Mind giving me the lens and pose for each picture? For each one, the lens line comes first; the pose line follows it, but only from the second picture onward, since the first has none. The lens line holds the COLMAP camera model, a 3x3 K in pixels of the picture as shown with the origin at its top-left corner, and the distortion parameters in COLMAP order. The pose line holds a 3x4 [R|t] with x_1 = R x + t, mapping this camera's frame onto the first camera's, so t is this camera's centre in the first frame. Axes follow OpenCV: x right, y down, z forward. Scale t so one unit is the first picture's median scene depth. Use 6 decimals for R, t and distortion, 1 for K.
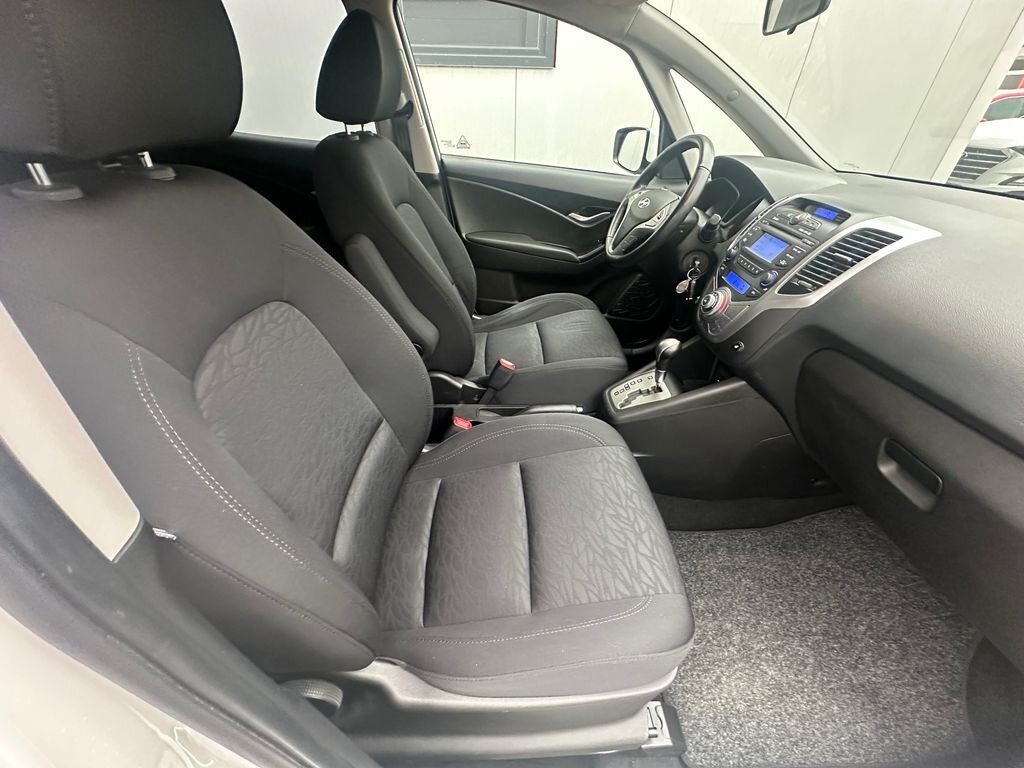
lens RADIAL K [[409.6, 0, 514.5], [0, 409.6, 385.1], [0, 0, 1]] dist [-0.002430, 0.001195]
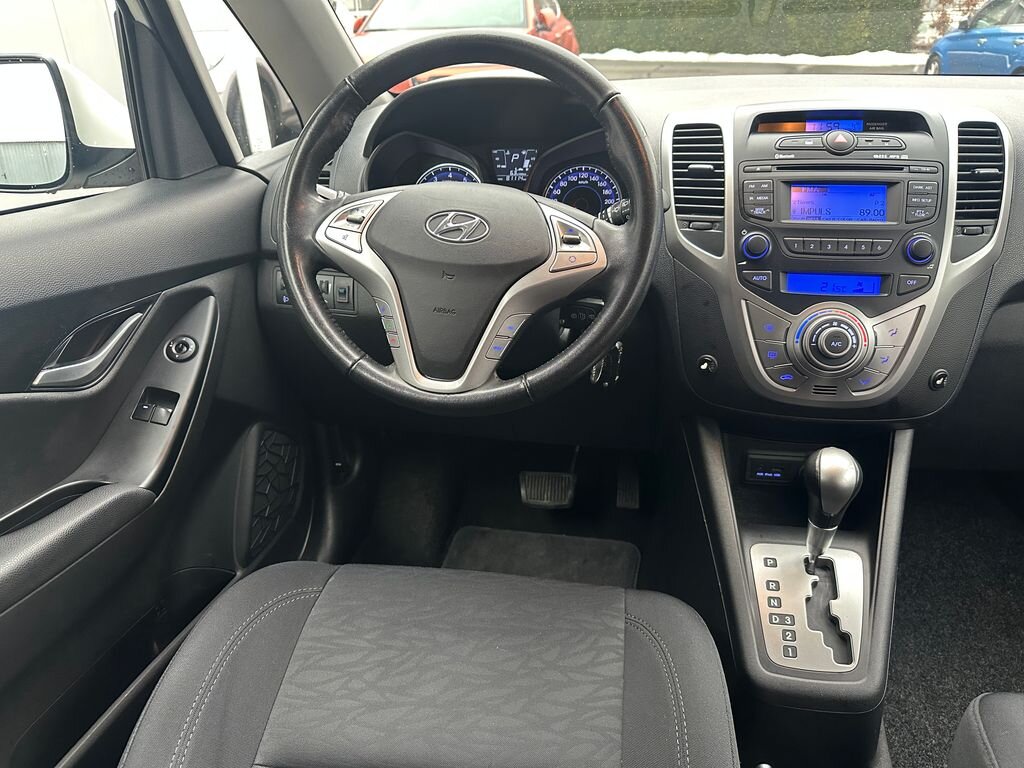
lens RADIAL K [[716.0, 0, 505.7], [0, 716.0, 381.8], [0, 0, 1]] dist [0.042565, -0.060149]
pose [[0.192867, -0.463277, 0.864972, -0.431187], [0.588027, 0.760265, 0.276080, -0.829048], [-0.785510, 0.455380, 0.419050, 1.309984]]
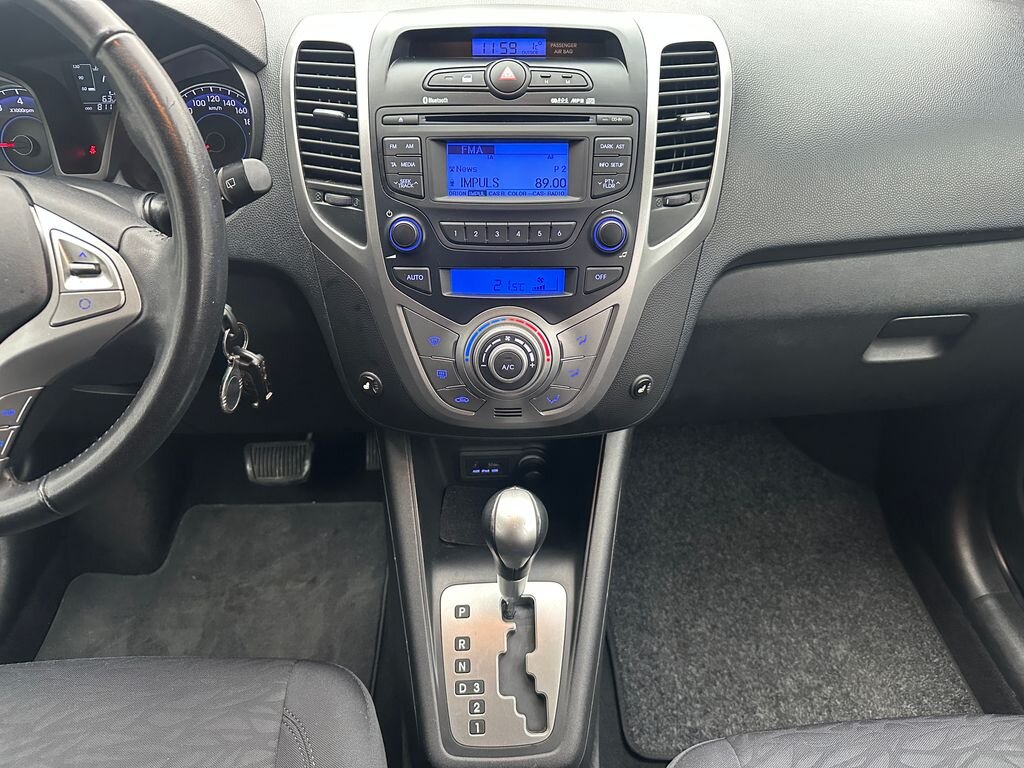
lens RADIAL K [[716.0, 0, 511.1], [0, 716.0, 373.7], [0, 0, 1]] dist [0.042565, -0.060149]
pose [[-0.012858, -0.644641, 0.764377, -0.010753], [0.566911, 0.625005, 0.536638, -0.719649], [-0.823679, 0.440234, 0.357418, 1.050419]]
